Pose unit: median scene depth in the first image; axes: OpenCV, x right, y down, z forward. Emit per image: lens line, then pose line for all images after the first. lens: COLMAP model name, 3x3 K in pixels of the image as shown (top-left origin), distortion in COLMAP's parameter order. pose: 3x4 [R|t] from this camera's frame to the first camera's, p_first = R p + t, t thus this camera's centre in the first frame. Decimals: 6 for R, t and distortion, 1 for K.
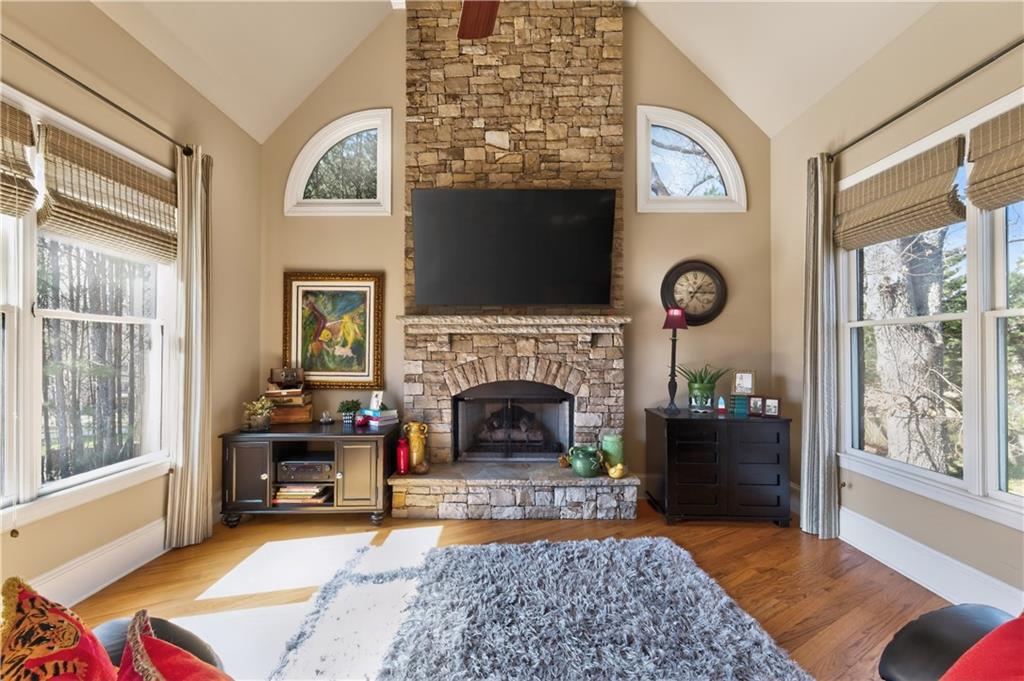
lens RADIAL K [[398.9, 0, 511.7], [0, 398.9, 345.9], [0, 0, 1]] dist [-0.007327, -0.000170]
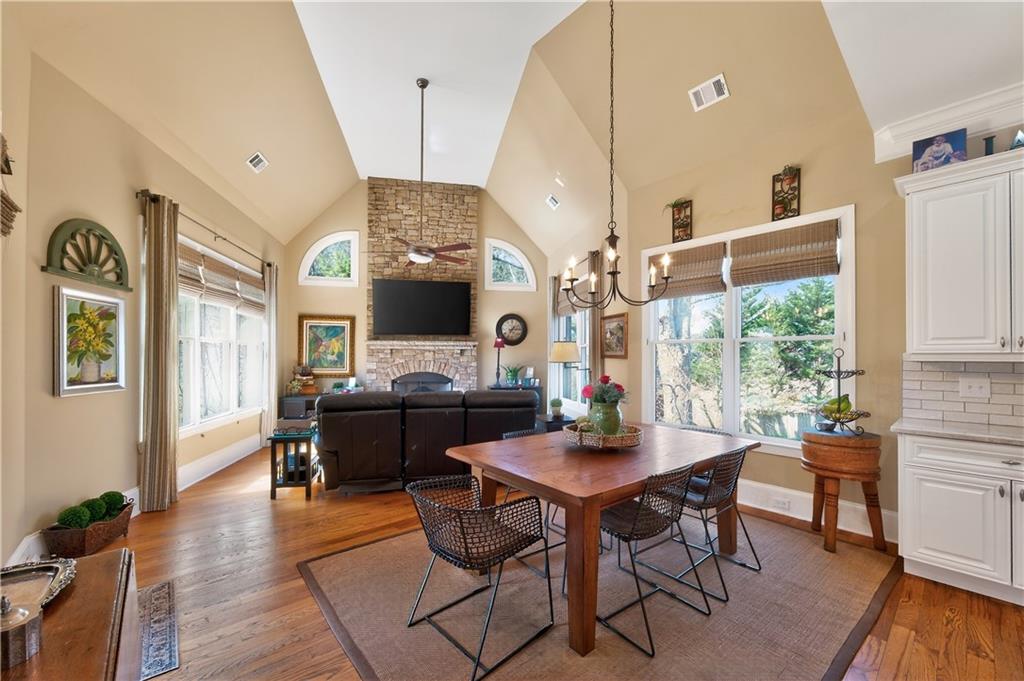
lens RADIAL K [[398.9, 0, 501.6], [0, 398.9, 353.9], [0, 0, 1]] dist [-0.007327, -0.000170]
pose [[0.984463, 0.004315, 0.175540, 0.042826], [-0.005236, 0.999975, 0.004781, -0.017380], [-0.175515, -0.005626, 0.984461, -1.070573]]
